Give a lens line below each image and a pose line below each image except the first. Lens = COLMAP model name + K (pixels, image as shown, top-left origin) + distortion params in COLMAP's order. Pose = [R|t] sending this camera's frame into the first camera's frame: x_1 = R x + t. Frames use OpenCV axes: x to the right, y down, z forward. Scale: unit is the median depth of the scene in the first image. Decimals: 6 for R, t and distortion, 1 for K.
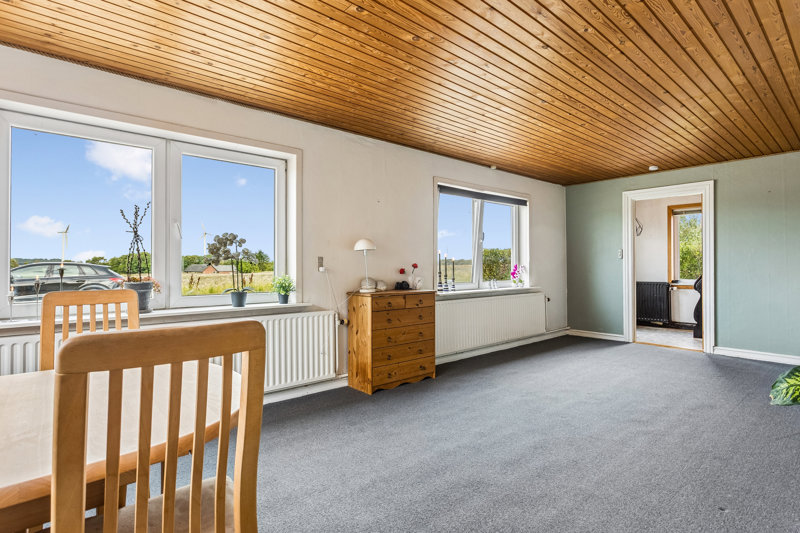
lens RADIAL K [[401.8, 0, 400.0], [0, 401.8, 266.5], [0, 0, 1]] dist [0.000479, 0.000209]
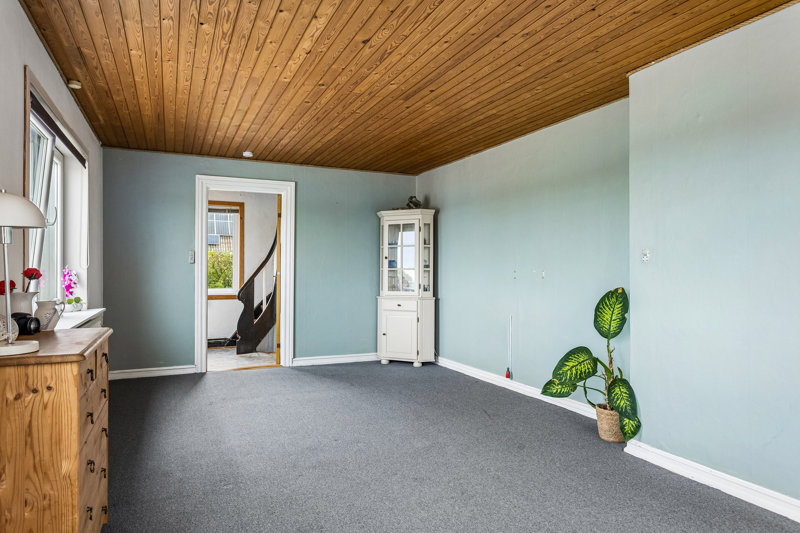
lens RADIAL K [[511.9, 0, 400.0], [0, 511.9, 266.5], [0, 0, 1]] dist [-0.005471, -0.000822]
pose [[0.282537, 0.012049, 0.959181, -0.299335], [0.000733, 0.999918, -0.012777, -0.001155], [-0.959256, 0.004313, 0.282506, 0.425835]]
